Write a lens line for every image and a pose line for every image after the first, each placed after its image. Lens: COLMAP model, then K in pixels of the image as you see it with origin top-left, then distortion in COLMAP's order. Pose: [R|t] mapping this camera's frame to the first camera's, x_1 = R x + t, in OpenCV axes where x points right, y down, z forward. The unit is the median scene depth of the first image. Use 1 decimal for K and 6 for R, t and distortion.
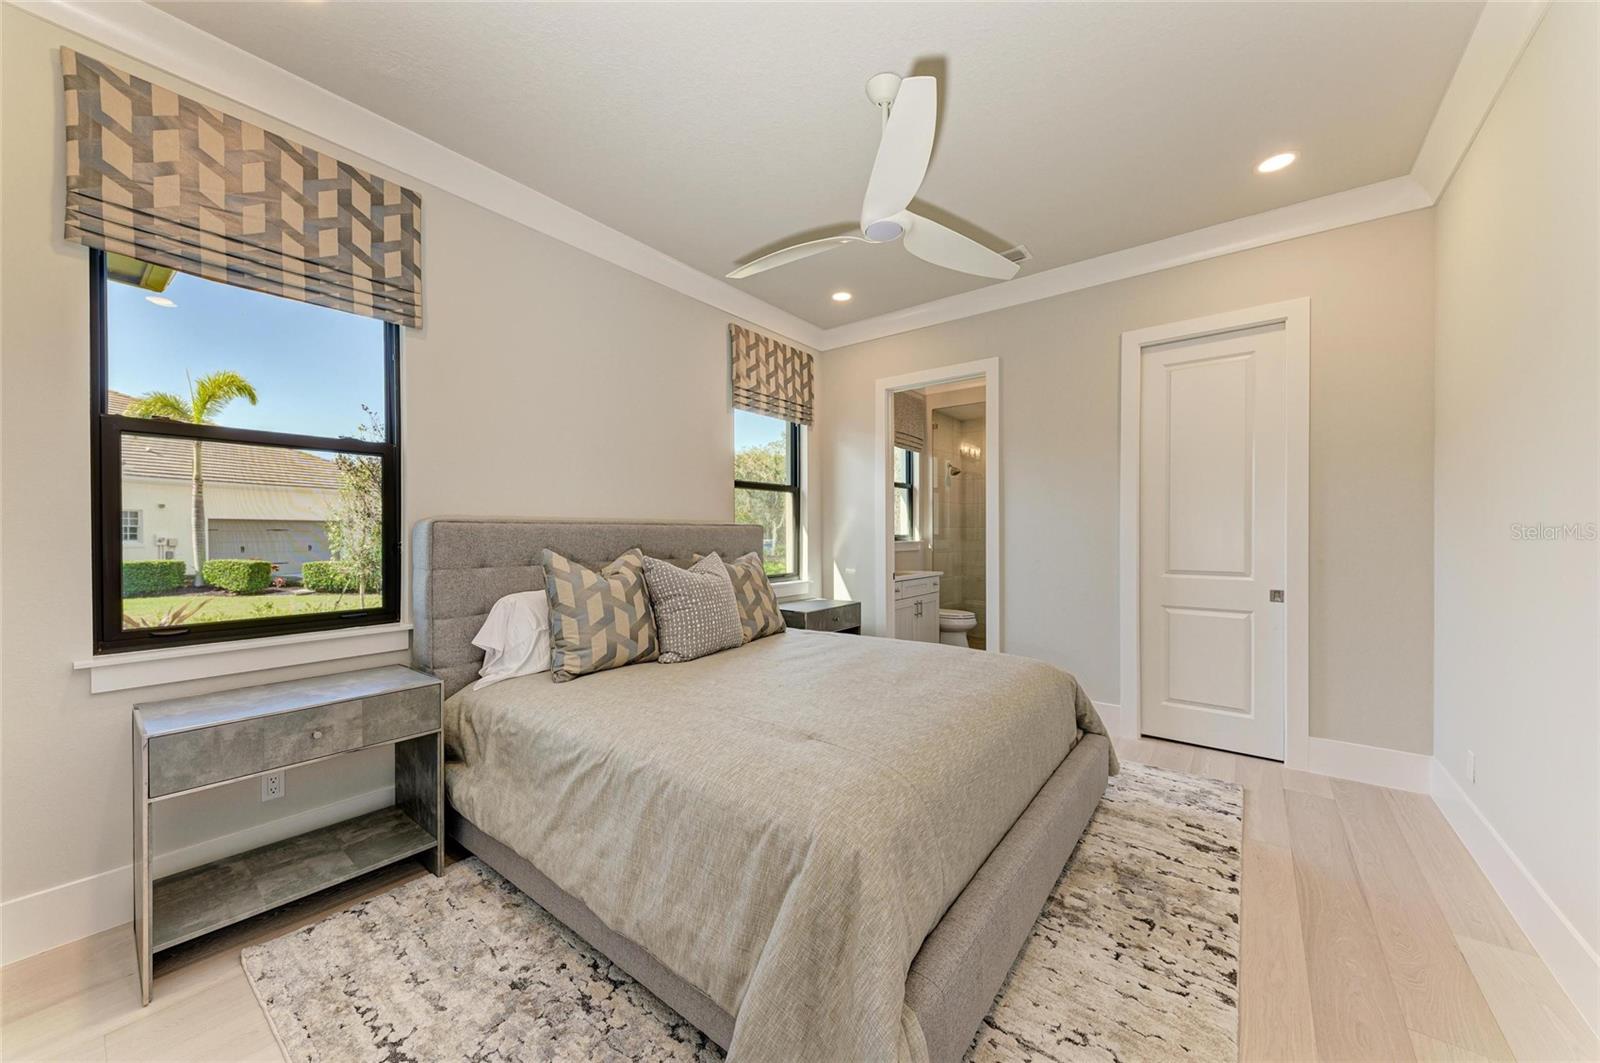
lens RADIAL K [[572.9, 0, 802.3], [0, 572.9, 539.0], [0, 0, 1]] dist [0.002716, -0.000465]
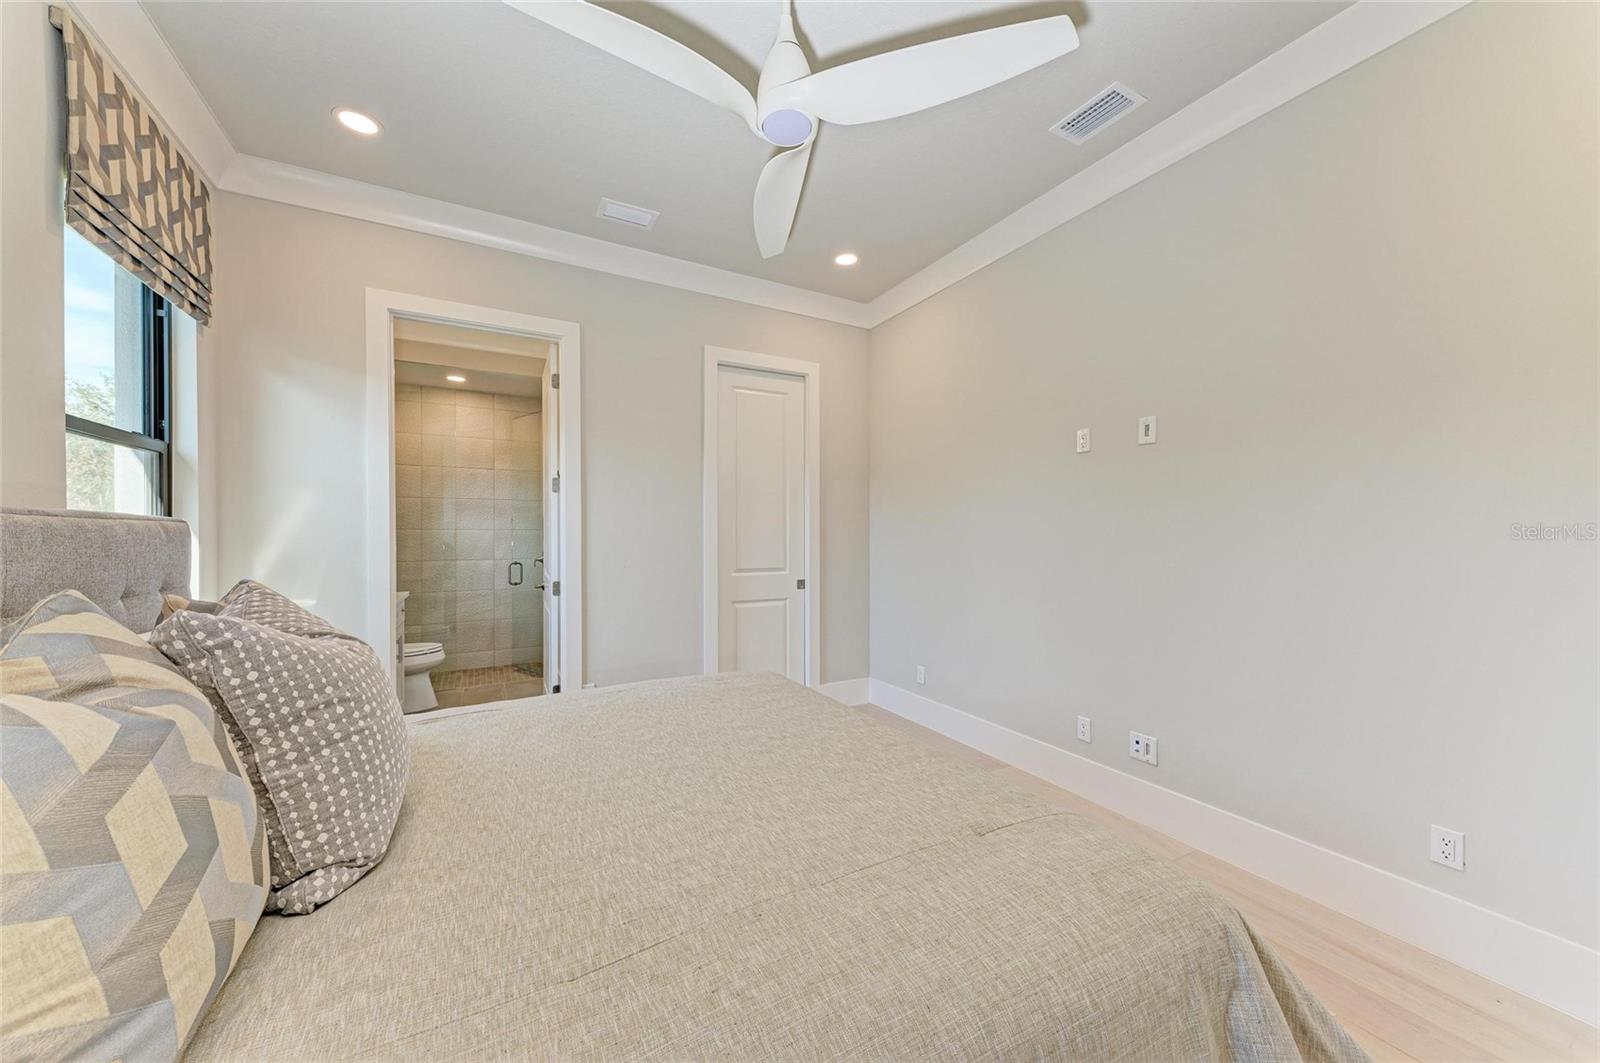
lens RADIAL K [[572.9, 0, 803.0], [0, 572.9, 531.7], [0, 0, 1]] dist [0.002716, -0.000465]
pose [[0.394060, 0.006815, 0.919059, -0.335316], [0.009266, 0.999892, -0.011387, -0.005235], [-0.919038, 0.013003, 0.393955, 0.436786]]
